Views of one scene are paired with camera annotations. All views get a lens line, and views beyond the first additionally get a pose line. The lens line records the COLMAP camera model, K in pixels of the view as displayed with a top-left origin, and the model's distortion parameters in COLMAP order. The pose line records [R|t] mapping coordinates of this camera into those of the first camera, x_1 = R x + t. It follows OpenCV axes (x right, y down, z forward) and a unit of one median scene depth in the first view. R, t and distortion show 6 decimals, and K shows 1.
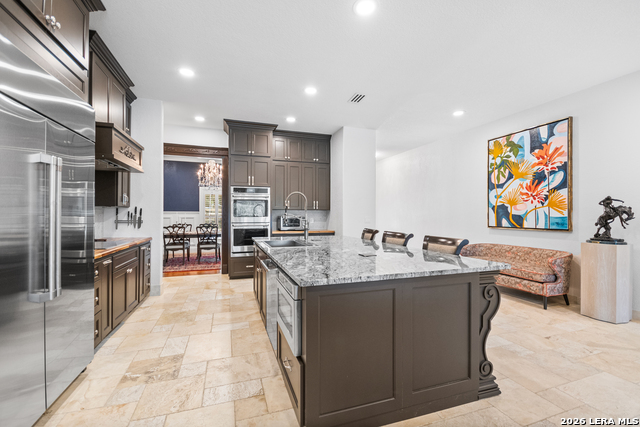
lens RADIAL K [[283.6, 0, 320.7], [0, 283.6, 213.8], [0, 0, 1]] dist [0.014339, -0.010551]
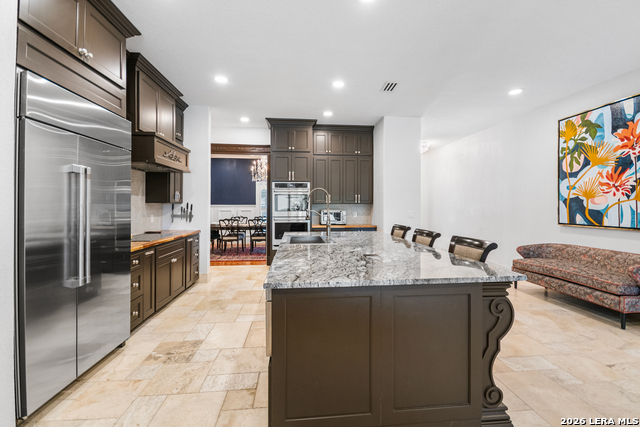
lens RADIAL K [[283.6, 0, 322.4], [0, 283.6, 207.1], [0, 0, 1]] dist [0.014339, -0.010551]
pose [[0.973703, -0.001910, -0.227813, 0.124155], [0.003417, 0.999975, 0.006225, -0.013018], [0.227795, -0.006839, 0.973685, 0.025799]]
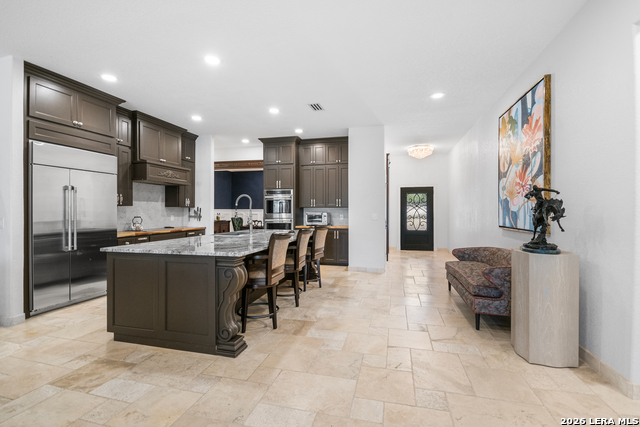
lens RADIAL K [[283.6, 0, 322.7], [0, 283.6, 209.5], [0, 0, 1]] dist [0.014339, -0.010551]
pose [[0.837990, -0.006776, -0.545644, 0.742003], [0.004950, 0.999976, -0.004817, 0.000268], [0.545664, 0.001336, 0.838003, 0.079277]]
